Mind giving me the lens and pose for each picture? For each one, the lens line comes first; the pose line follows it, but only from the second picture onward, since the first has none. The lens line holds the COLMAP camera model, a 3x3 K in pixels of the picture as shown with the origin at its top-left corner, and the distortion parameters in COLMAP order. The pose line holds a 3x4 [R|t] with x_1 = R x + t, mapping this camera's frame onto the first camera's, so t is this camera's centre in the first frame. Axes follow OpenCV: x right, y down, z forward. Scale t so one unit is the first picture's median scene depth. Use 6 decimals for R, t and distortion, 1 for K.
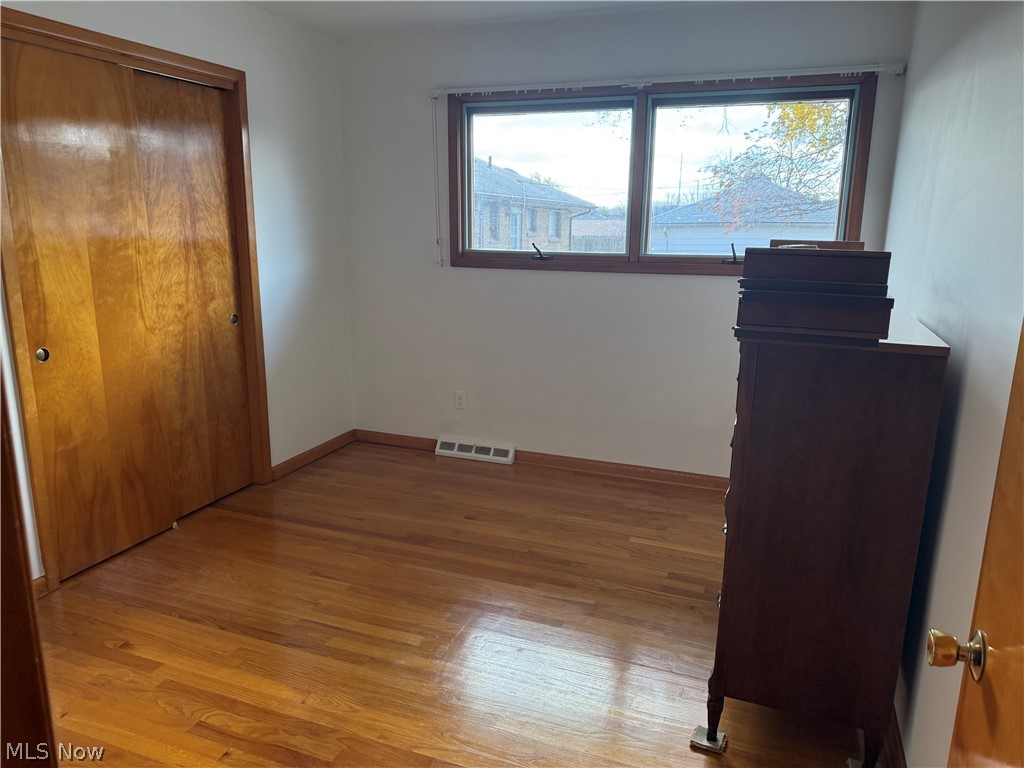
lens RADIAL K [[725.7, 0, 512.0], [0, 725.7, 384.0], [0, 0, 1]] dist [0.125197, -0.183047]
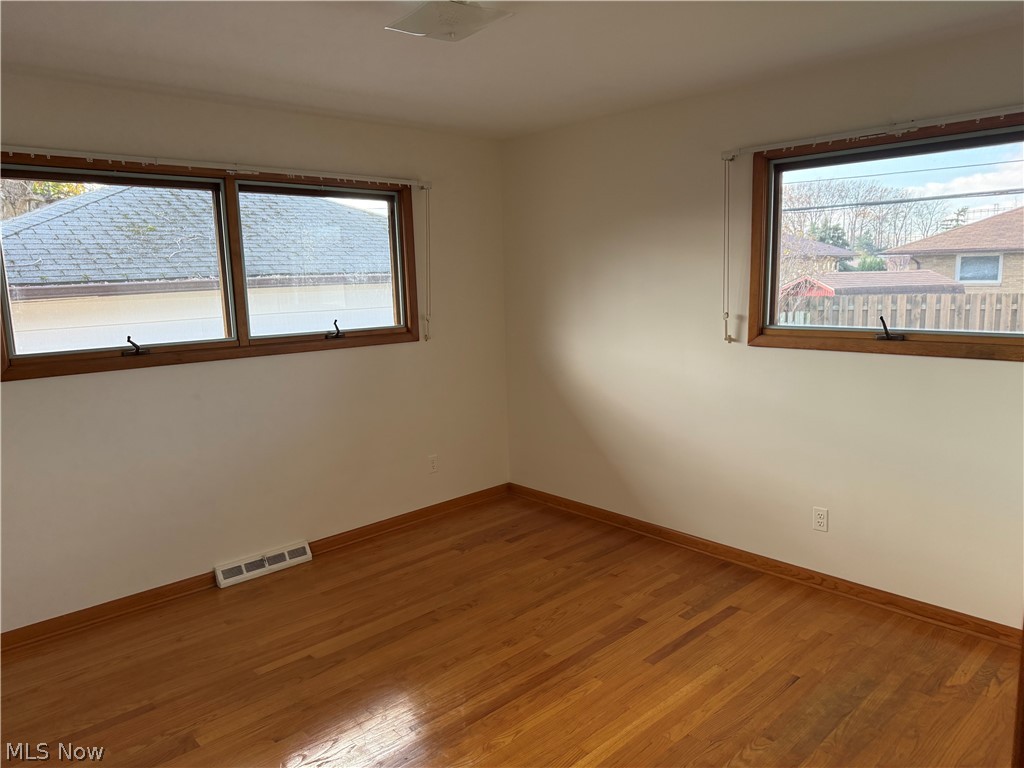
lens RADIAL K [[725.7, 0, 512.0], [0, 725.7, 384.0], [0, 0, 1]] dist [0.125197, -0.183047]
pose [[0.441125, -0.147754, 0.885199, -0.661728], [0.241775, 0.969452, 0.041333, -0.080385], [-0.864265, 0.195786, 0.463372, 0.293132]]
